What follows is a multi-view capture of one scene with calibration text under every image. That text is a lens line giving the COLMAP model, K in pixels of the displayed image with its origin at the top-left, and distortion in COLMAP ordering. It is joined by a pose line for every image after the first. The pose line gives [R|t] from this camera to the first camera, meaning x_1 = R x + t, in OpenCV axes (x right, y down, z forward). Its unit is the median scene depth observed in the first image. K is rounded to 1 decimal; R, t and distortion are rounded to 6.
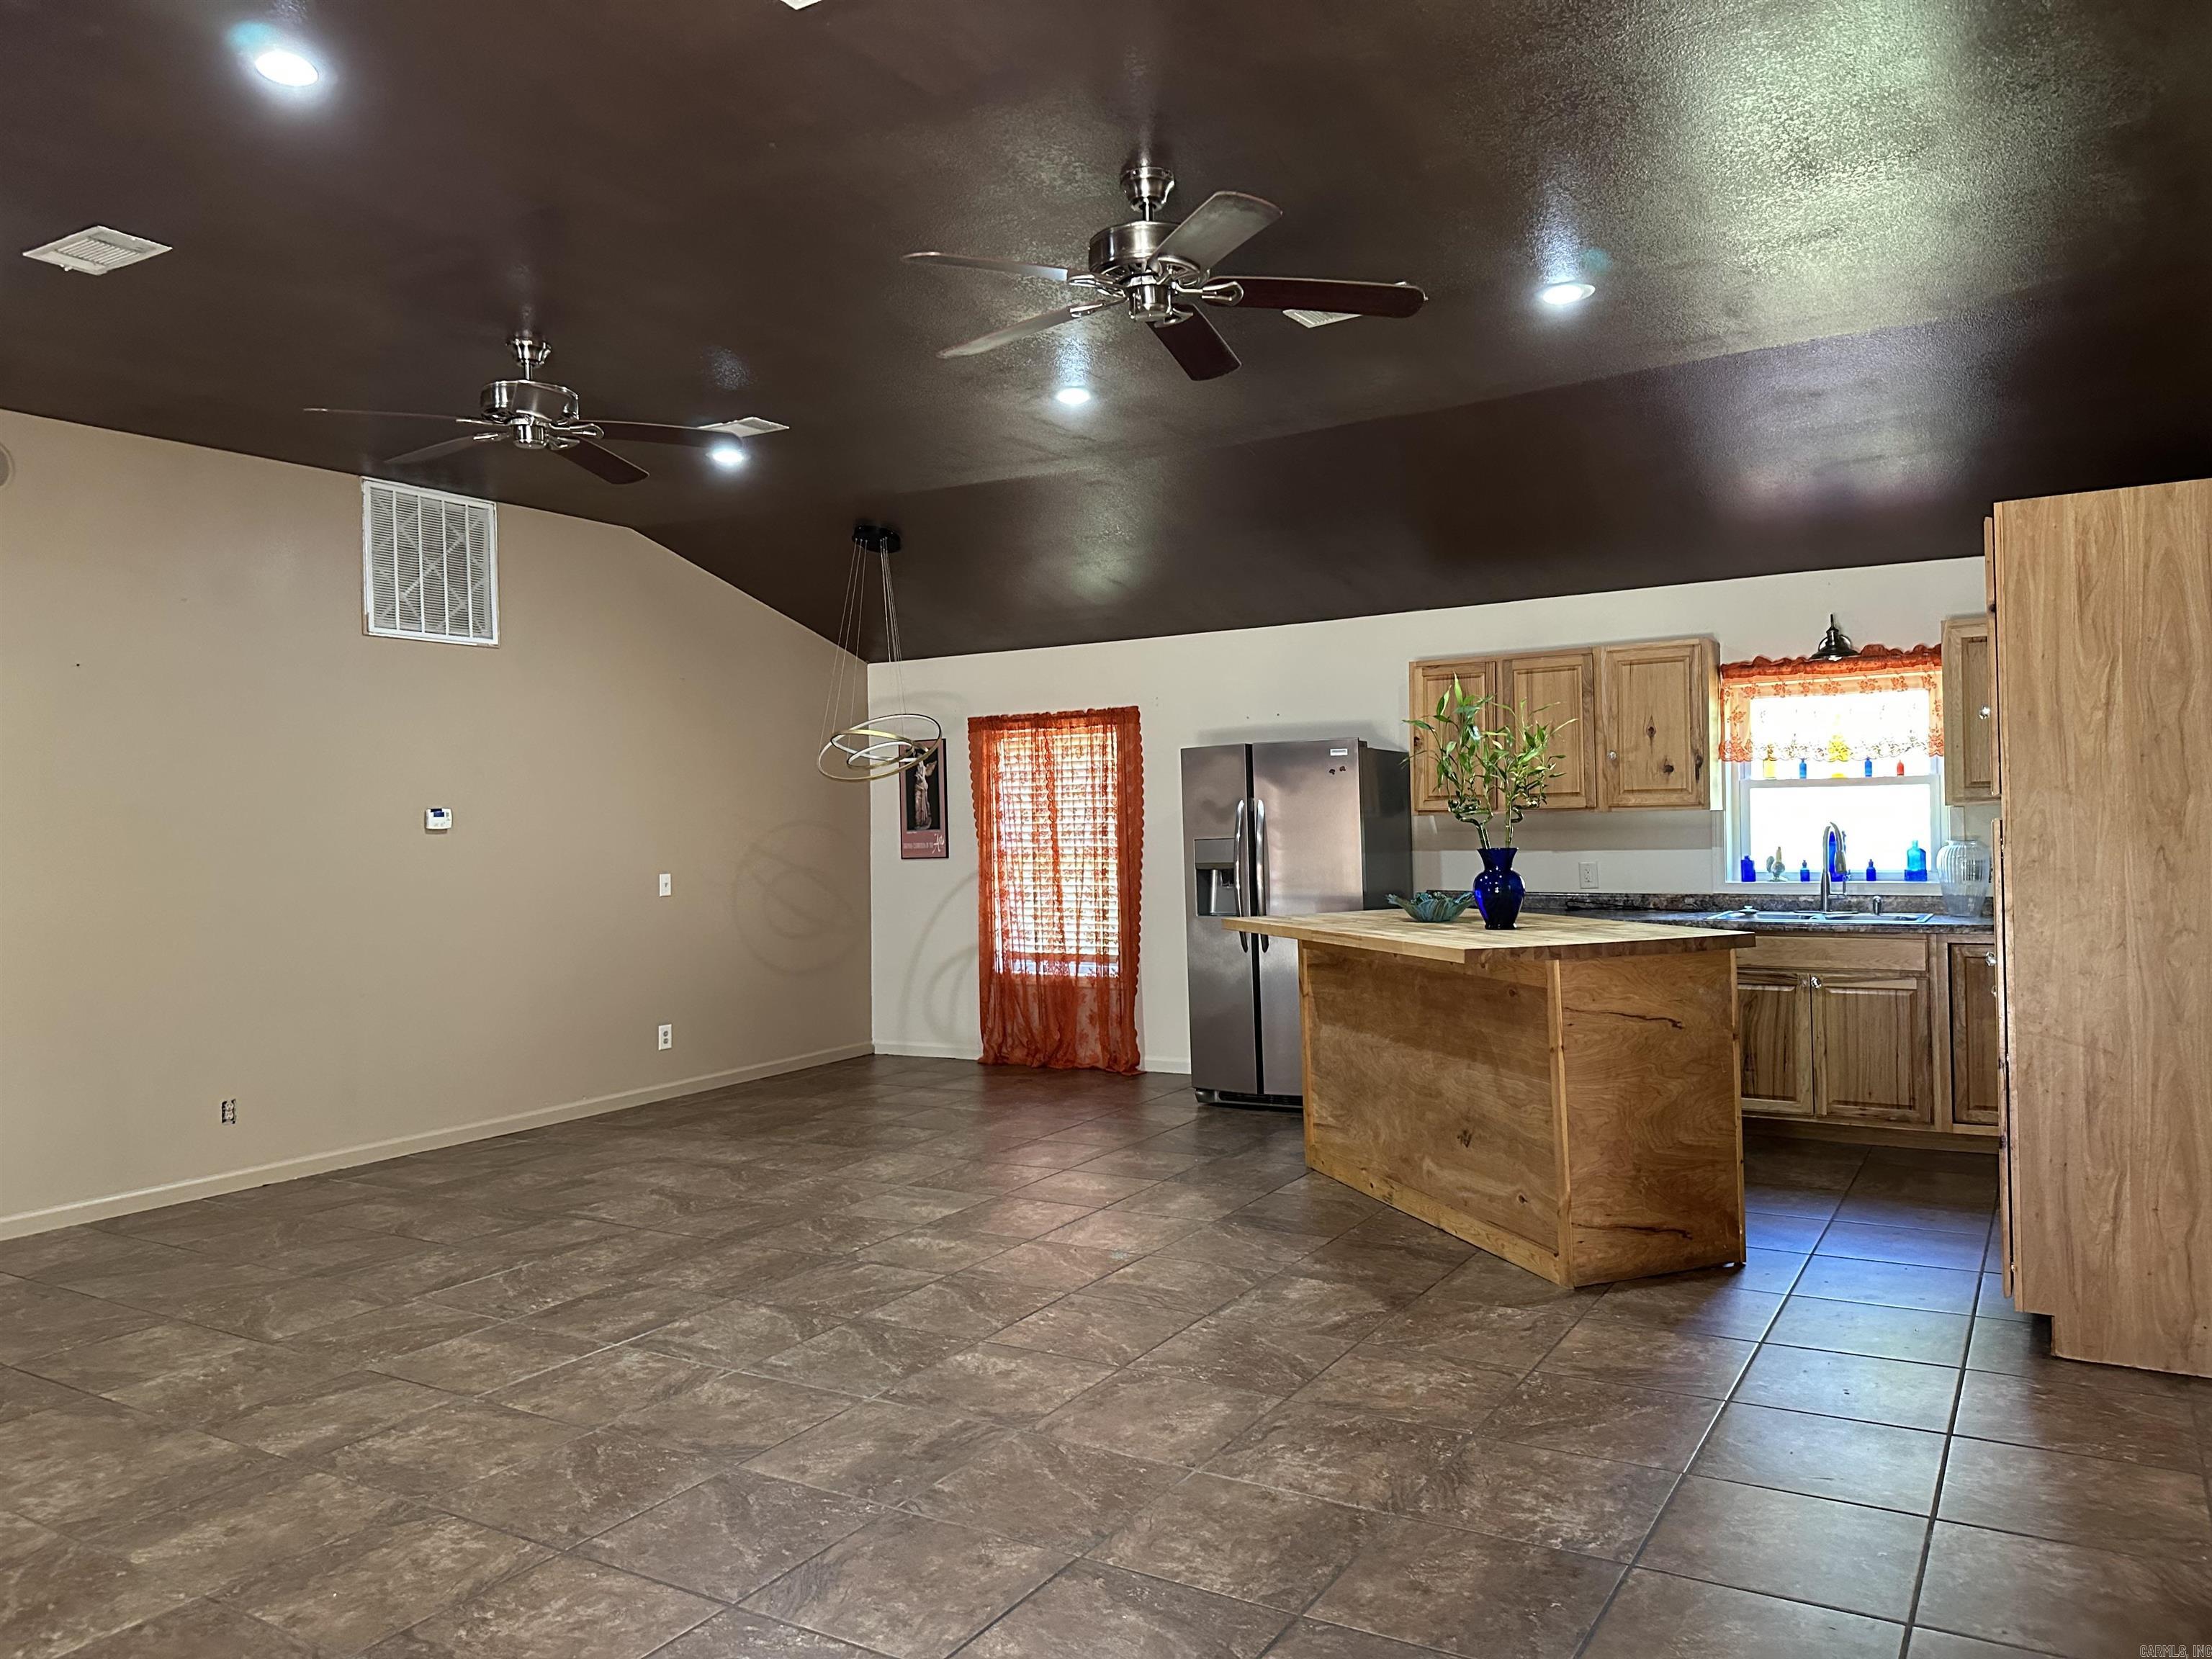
lens RADIAL K [[1563.6, 0, 1090.0], [0, 1563.6, 820.6], [0, 0, 1]] dist [0.039105, -0.059308]
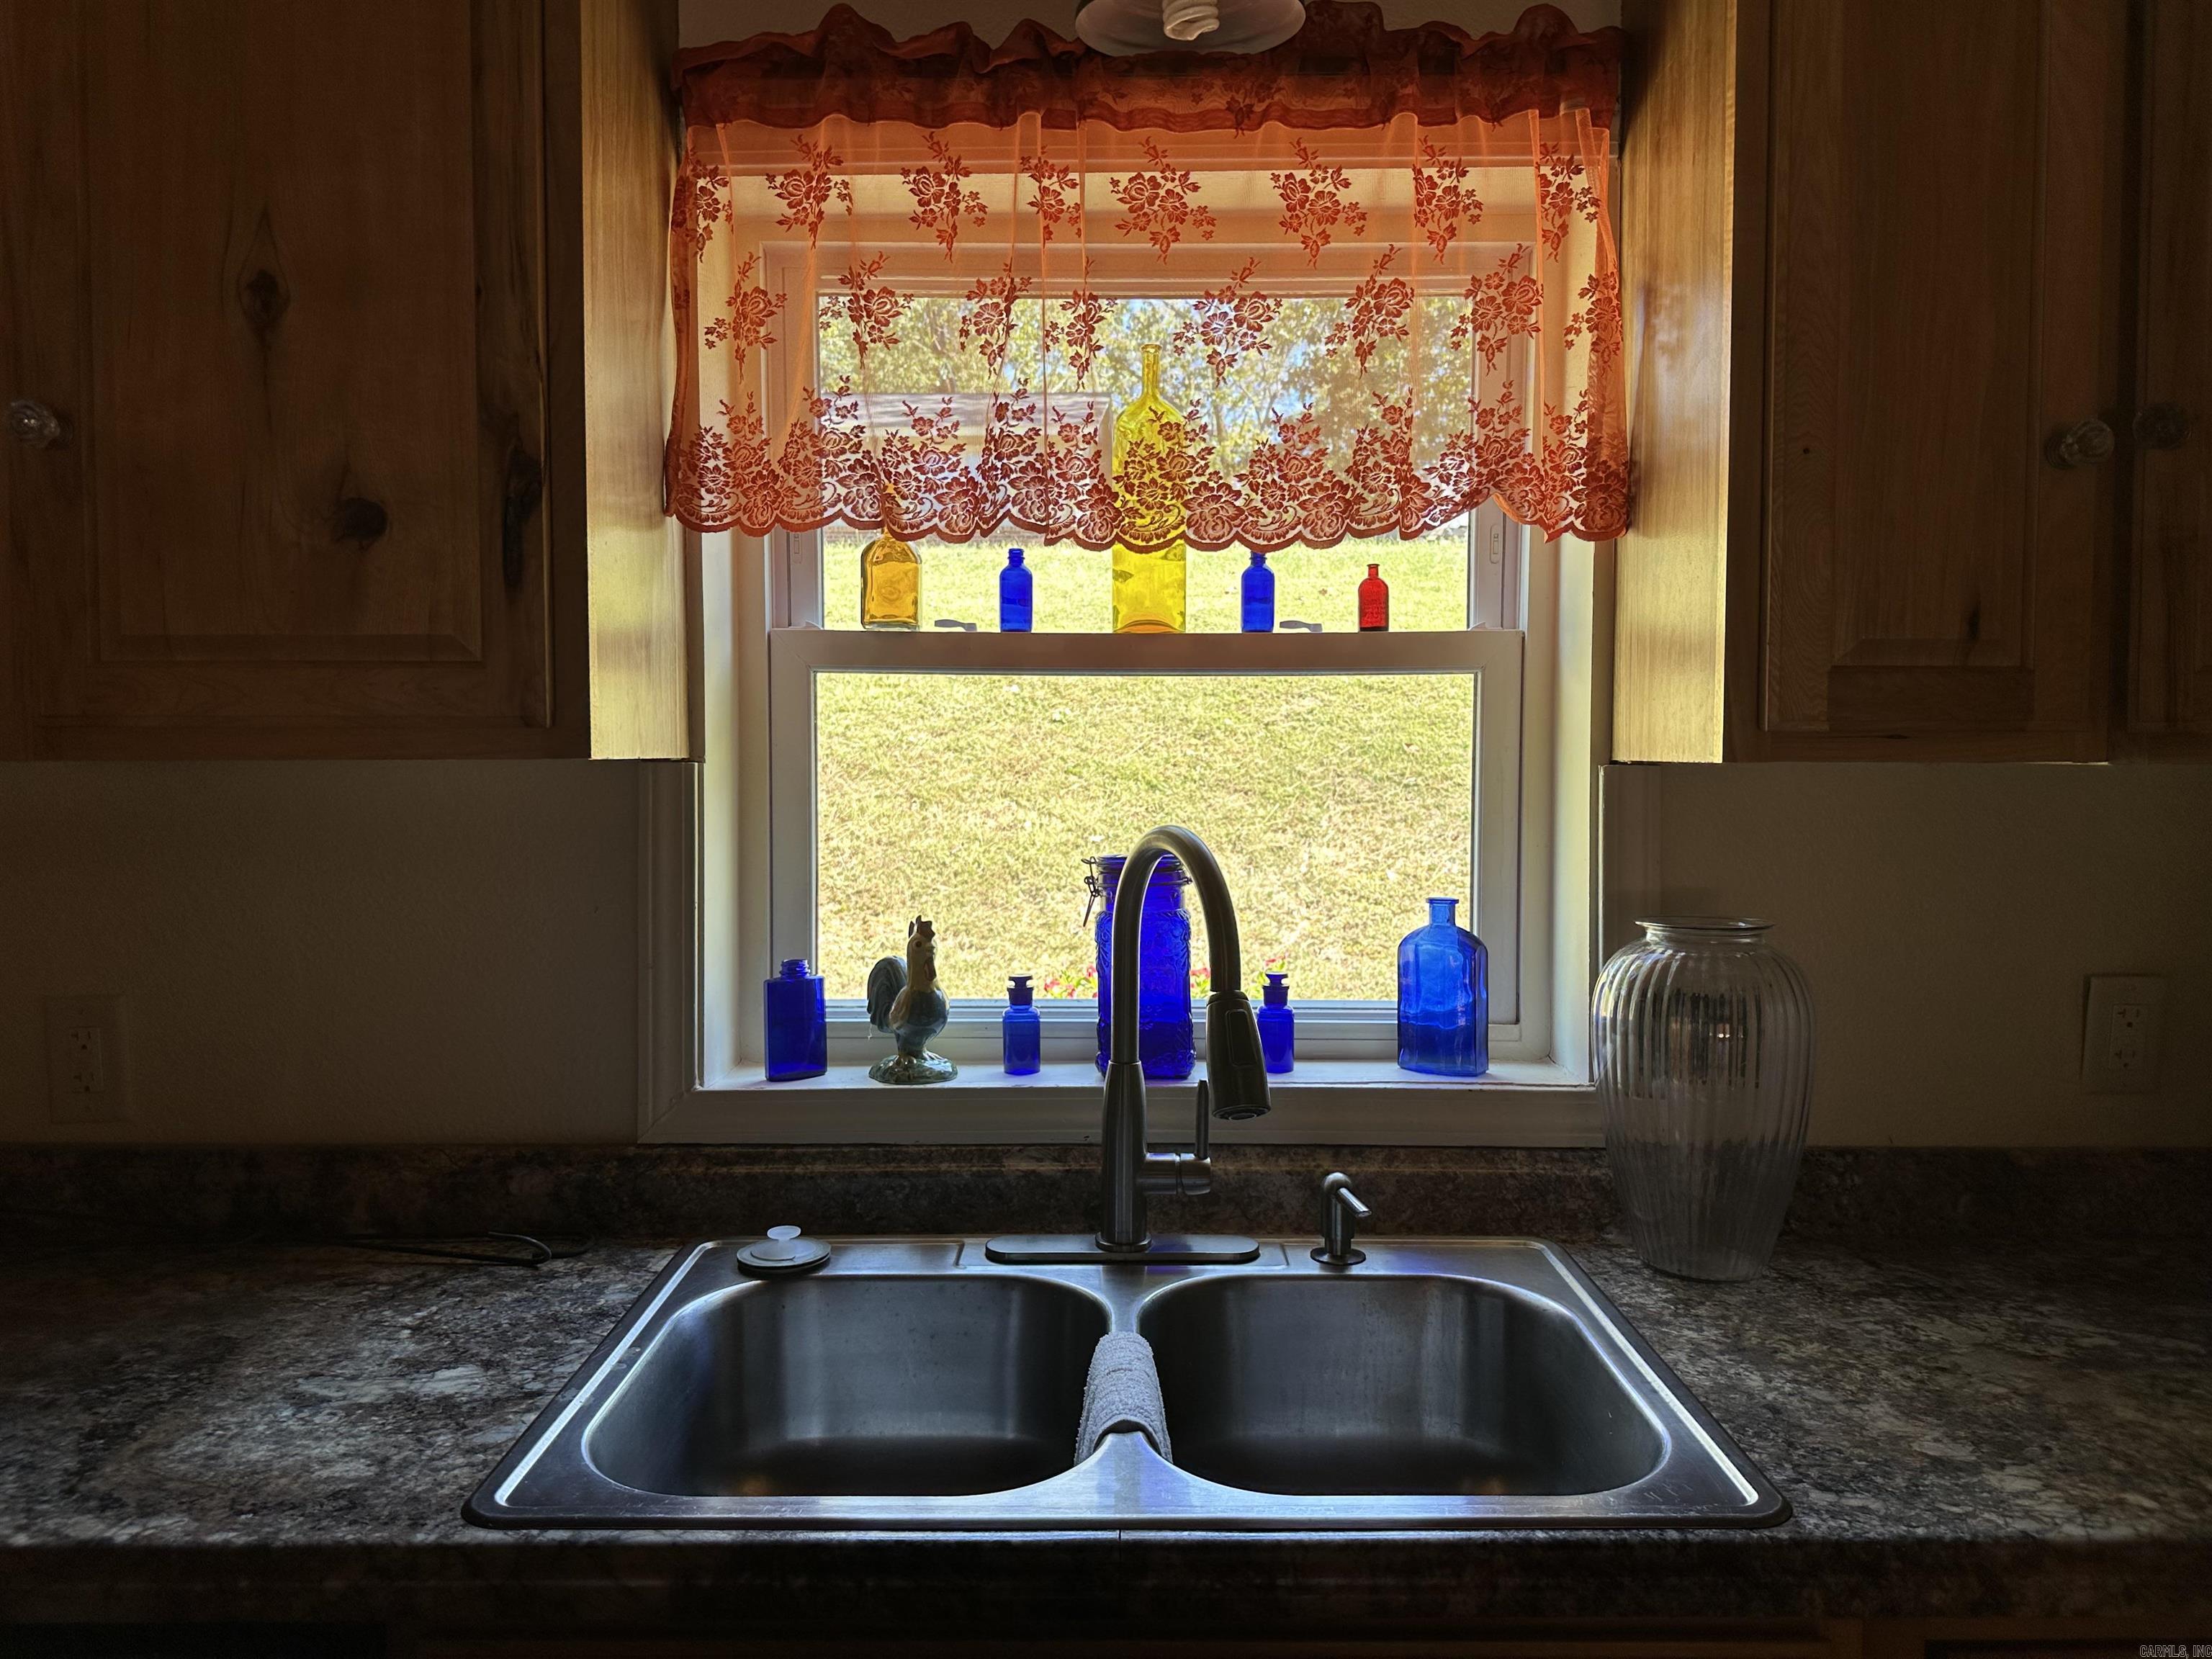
lens RADIAL K [[1538.9, 0, 1098.8], [0, 1538.9, 816.4], [0, 0, 1]] dist [0.062993, -0.083291]
pose [[0.852265, -0.005154, 0.523085, 0.496576], [-0.016327, 0.999202, 0.036446, -0.010773], [-0.522856, -0.039602, 0.851501, 1.152926]]
